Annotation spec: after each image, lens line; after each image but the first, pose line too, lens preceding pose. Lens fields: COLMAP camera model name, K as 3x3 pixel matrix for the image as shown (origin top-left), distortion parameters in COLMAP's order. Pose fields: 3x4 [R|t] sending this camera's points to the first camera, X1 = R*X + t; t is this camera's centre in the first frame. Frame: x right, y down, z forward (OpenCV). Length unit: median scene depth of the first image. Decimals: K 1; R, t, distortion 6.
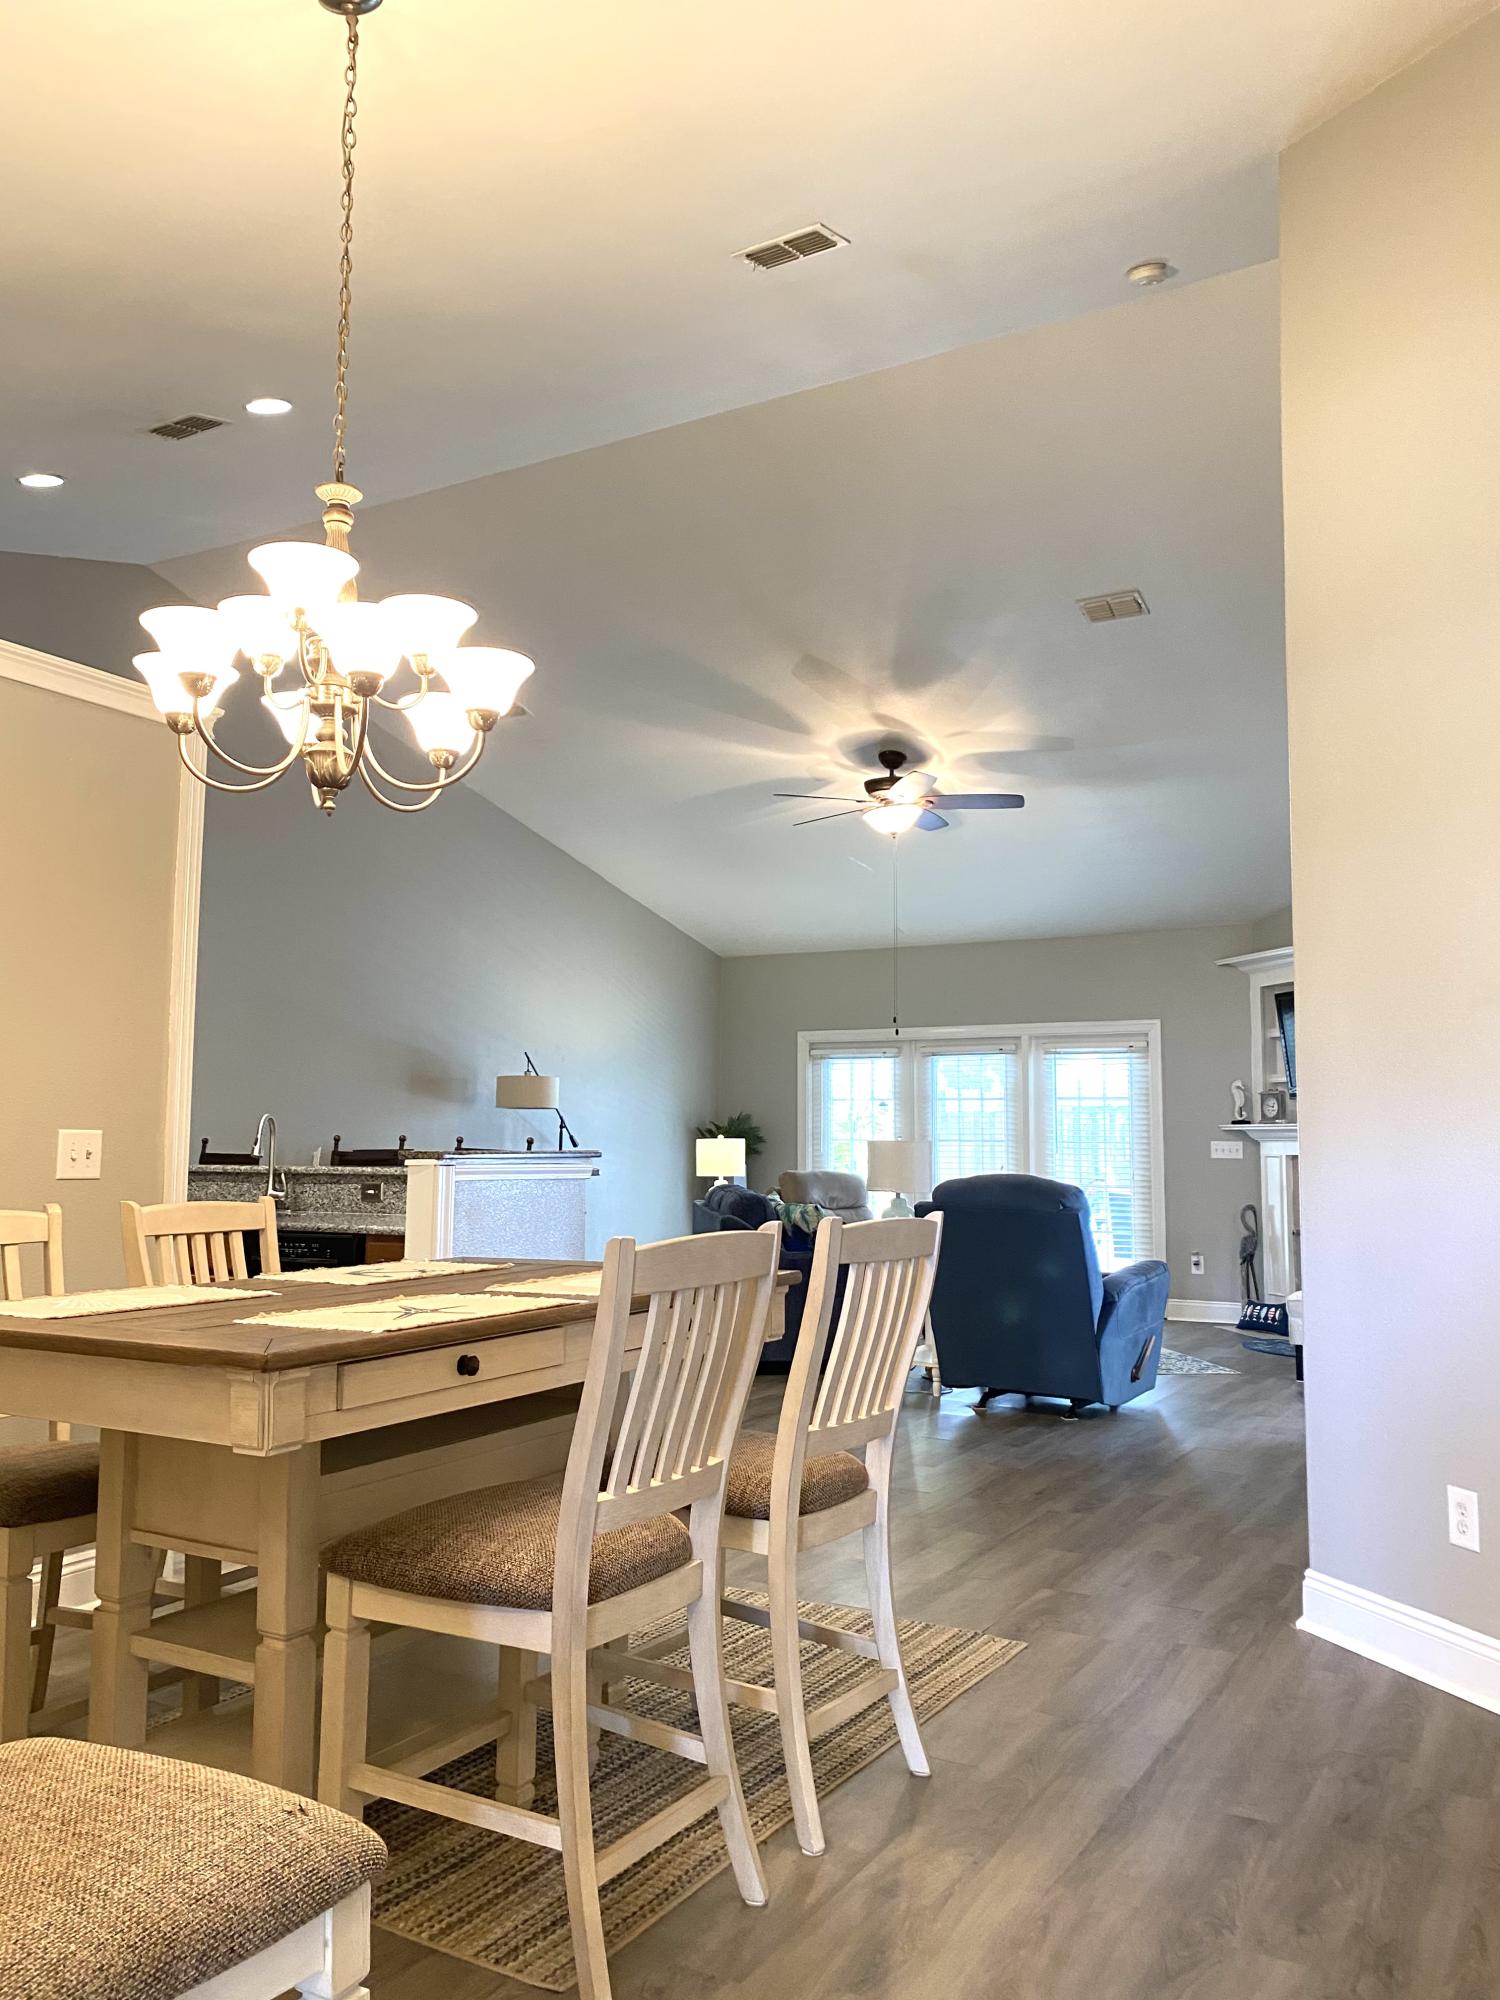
lens RADIAL K [[1545.6, 0, 750.0], [0, 1545.6, 1000.0], [0, 0, 1]] dist [0.023963, -0.016713]
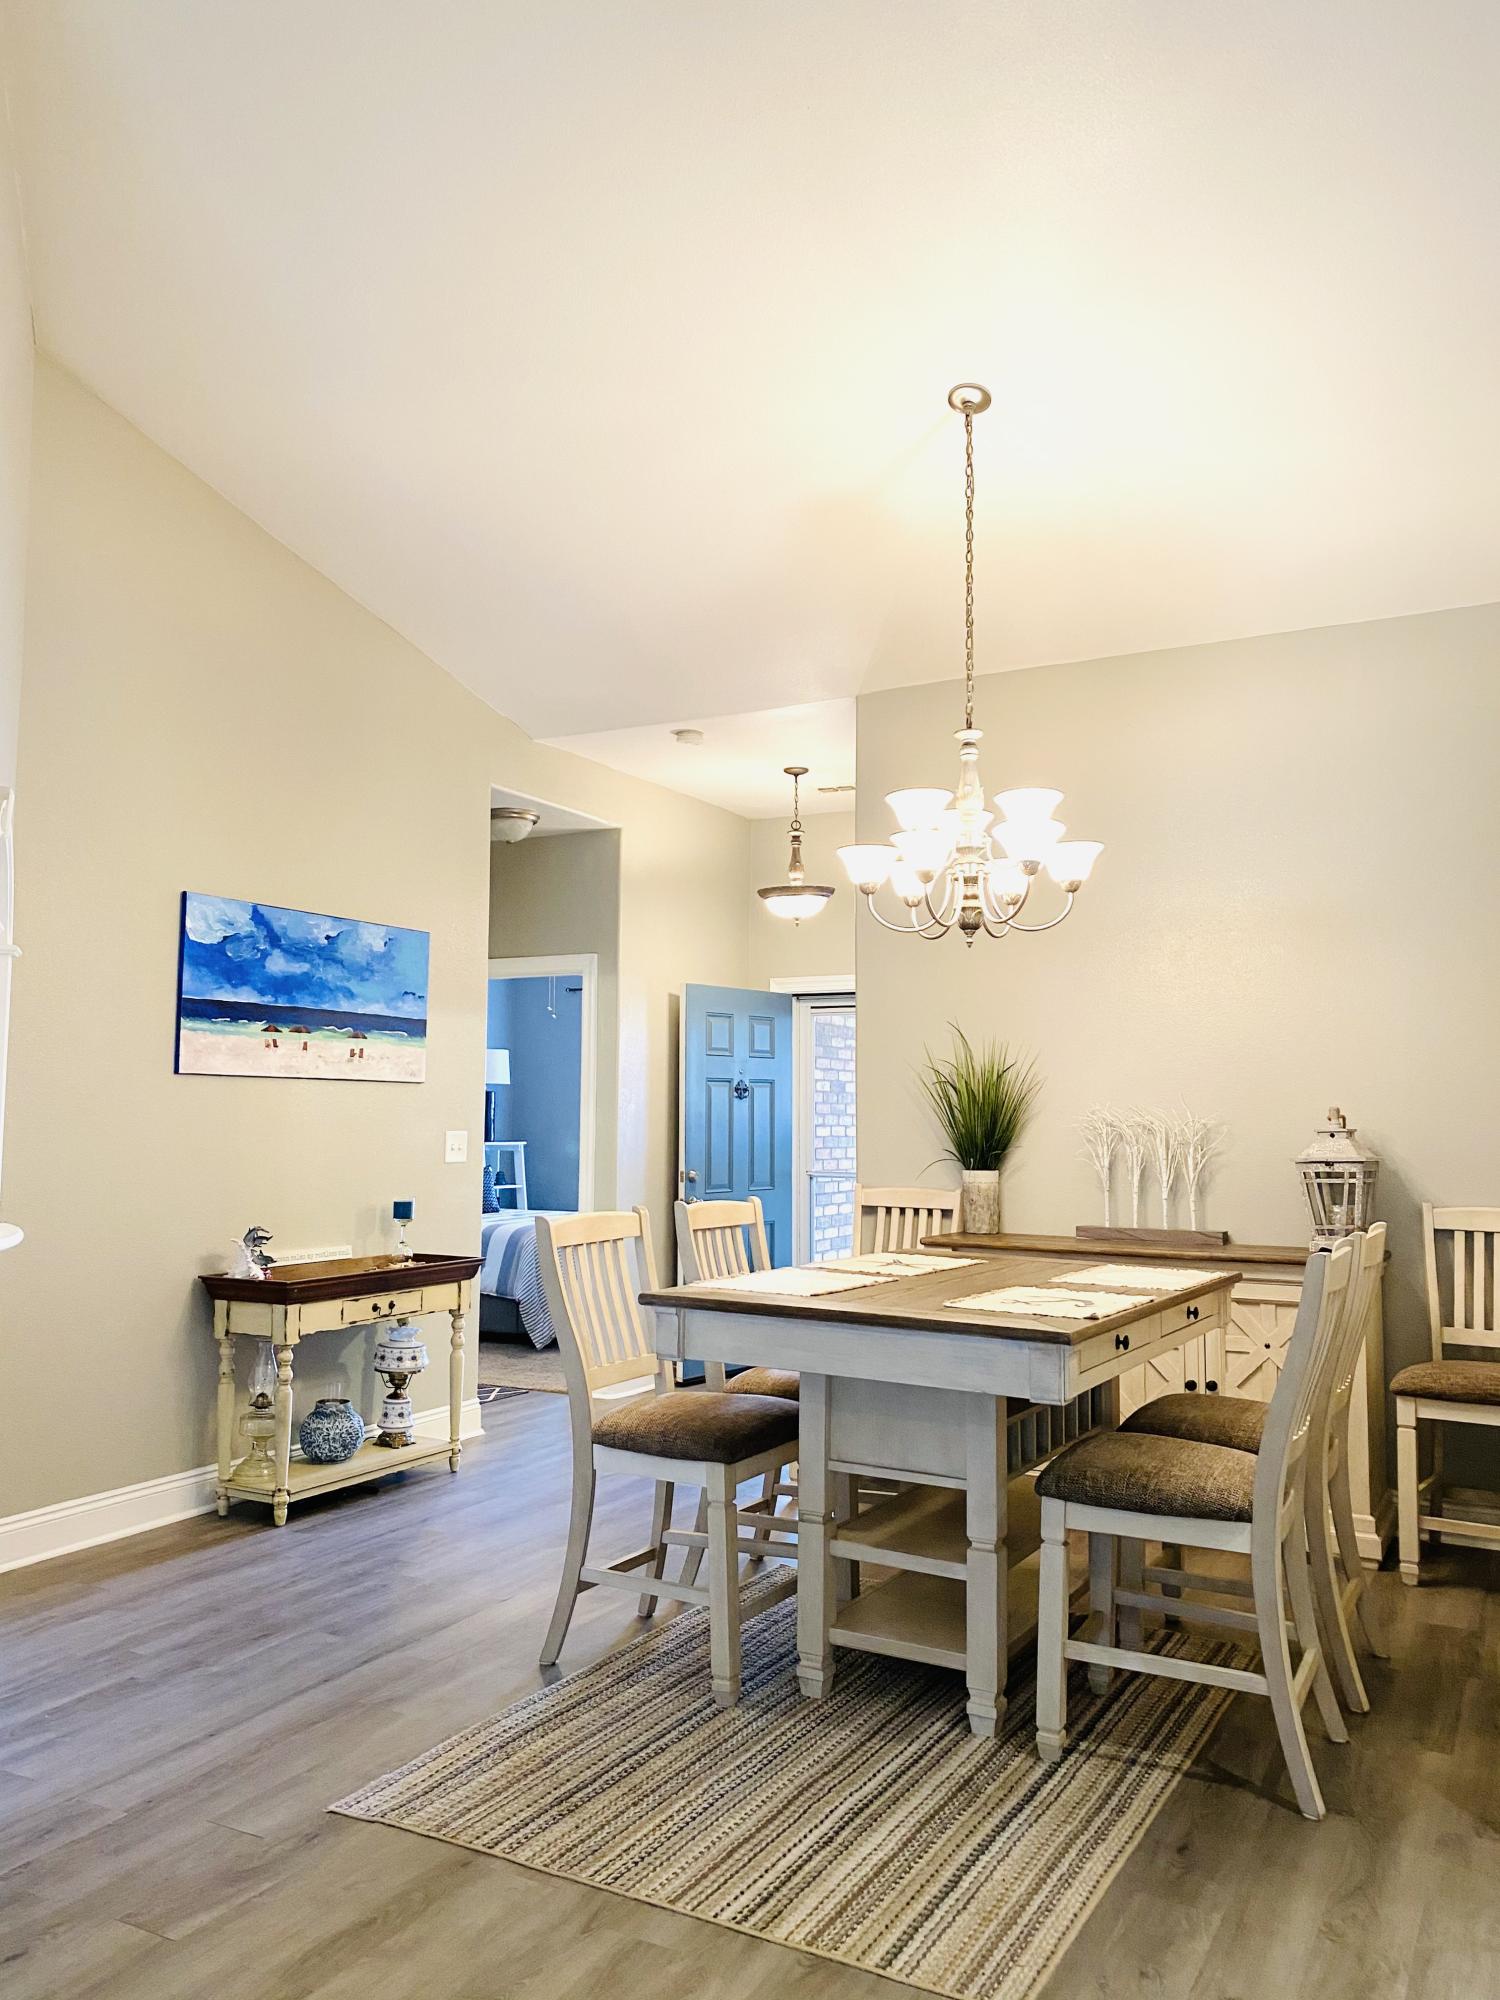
lens RADIAL K [[1545.6, 0, 750.0], [0, 1545.6, 1000.0], [0, 0, 1]] dist [0.023963, -0.016713]
pose [[-0.999302, -0.015583, -0.033960, -0.001940], [-0.009772, 0.986241, -0.165024, 0.109320], [0.036065, -0.164577, -0.985705, 1.473420]]
